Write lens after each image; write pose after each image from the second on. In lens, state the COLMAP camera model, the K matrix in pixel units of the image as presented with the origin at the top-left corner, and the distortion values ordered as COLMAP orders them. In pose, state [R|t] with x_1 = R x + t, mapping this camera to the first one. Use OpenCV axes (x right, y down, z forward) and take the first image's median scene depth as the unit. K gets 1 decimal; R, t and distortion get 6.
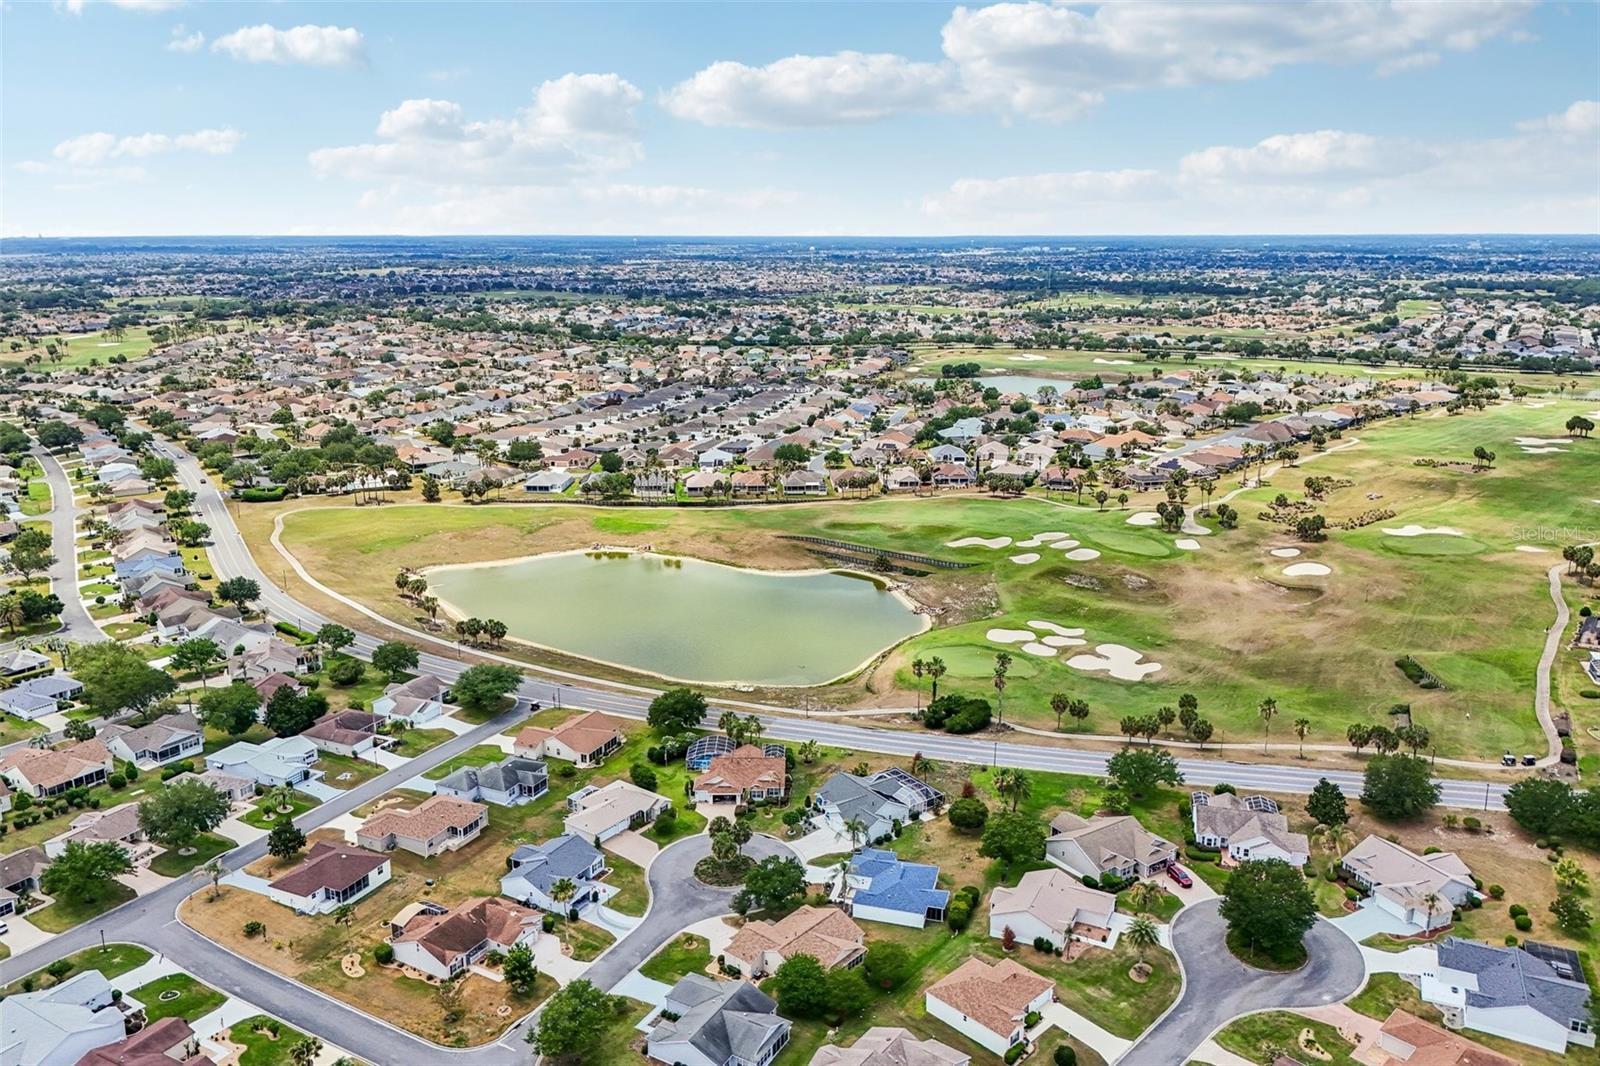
lens RADIAL K [[1172.3, 0, 787.6], [0, 1172.3, 518.5], [0, 0, 1]] dist [0.071376, -0.084548]
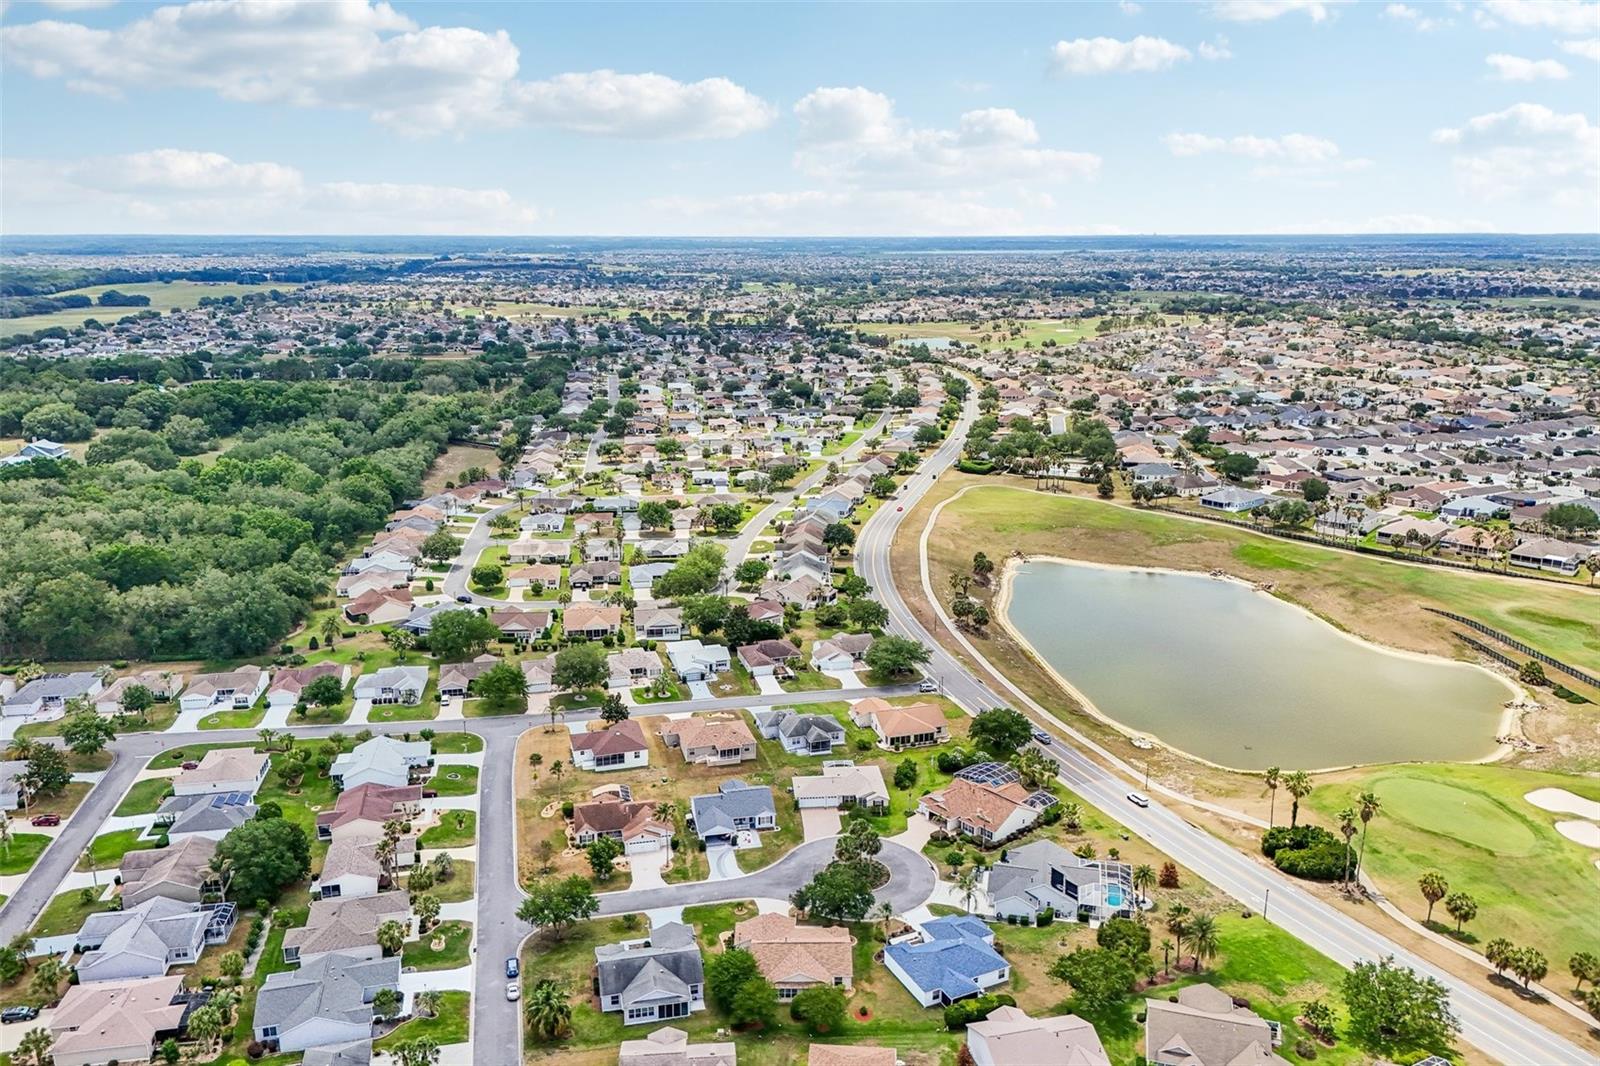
lens RADIAL K [[1172.3, 0, 787.6], [0, 1172.3, 518.5], [0, 0, 1]] dist [0.071376, -0.084548]
pose [[0.653291, 0.176309, -0.736292, 0.266667], [-0.176764, 0.981150, 0.078104, -0.028108], [0.736183, 0.079125, 0.672141, 0.122774]]
